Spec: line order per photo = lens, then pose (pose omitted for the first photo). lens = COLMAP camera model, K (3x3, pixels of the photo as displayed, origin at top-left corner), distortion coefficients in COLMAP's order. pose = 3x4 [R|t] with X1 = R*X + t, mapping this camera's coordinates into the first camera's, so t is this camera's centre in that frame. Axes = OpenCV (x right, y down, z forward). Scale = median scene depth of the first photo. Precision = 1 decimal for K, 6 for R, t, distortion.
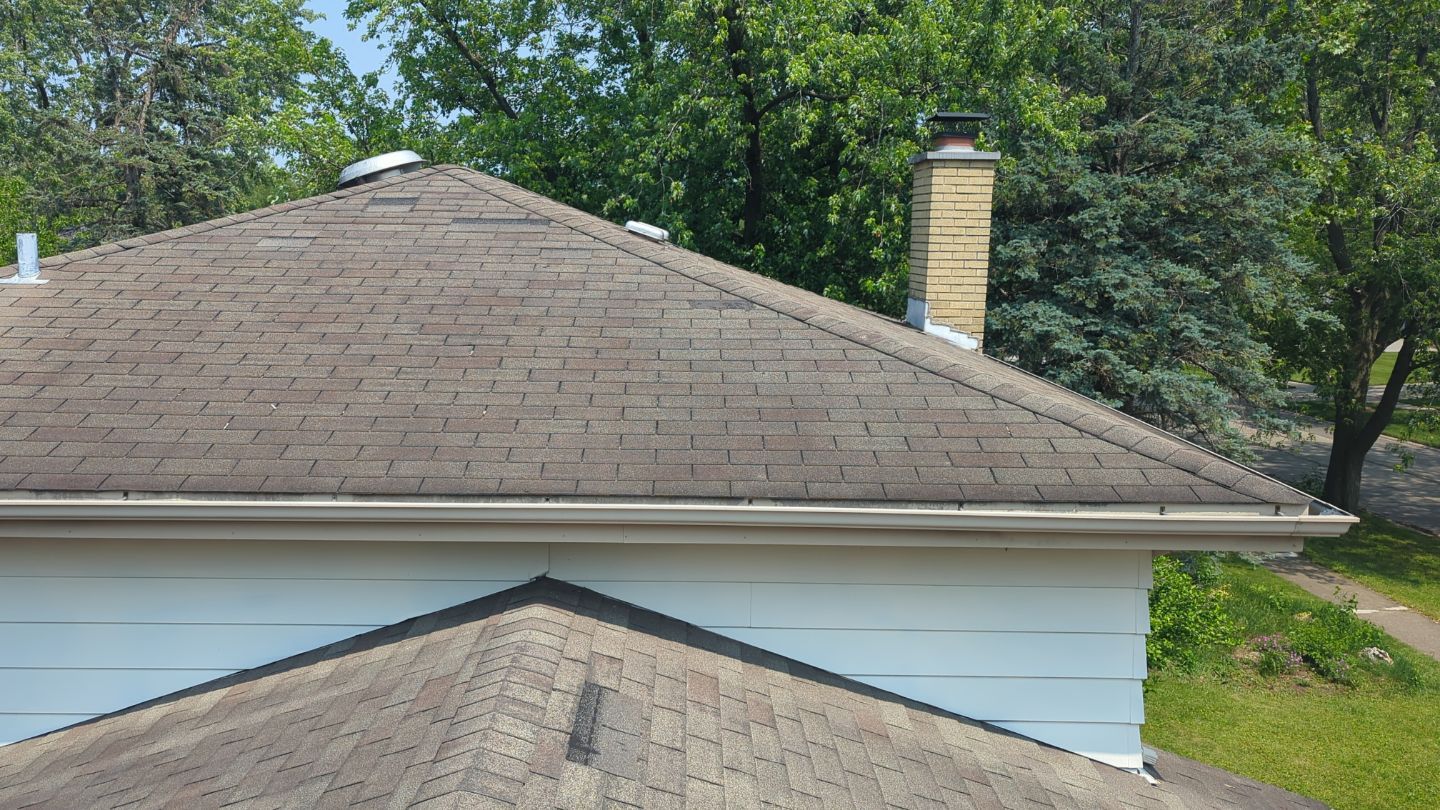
lens RADIAL K [[1184.4, 0, 718.0], [0, 1184.4, 405.2], [0, 0, 1]] dist [0.052800, -0.050203]
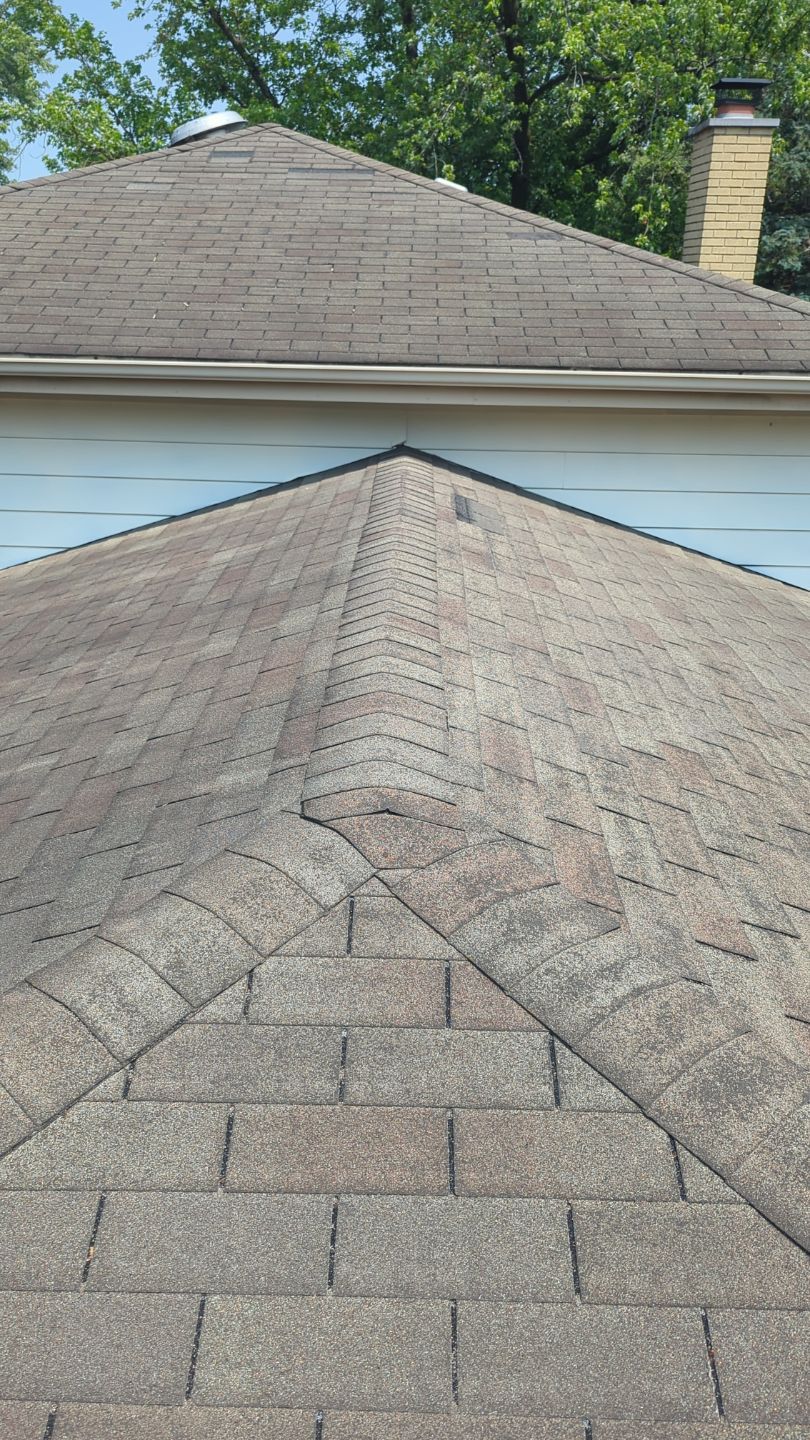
lens RADIAL K [[1184.4, 0, 403.2], [0, 1184.4, 709.7], [0, 0, 1]] dist [0.052800, -0.050203]
pose [[0.999283, 0.017110, -0.033767, -0.068394], [-0.009672, 0.977819, 0.209227, 0.108821], [0.036597, -0.208750, 0.977284, -0.214312]]
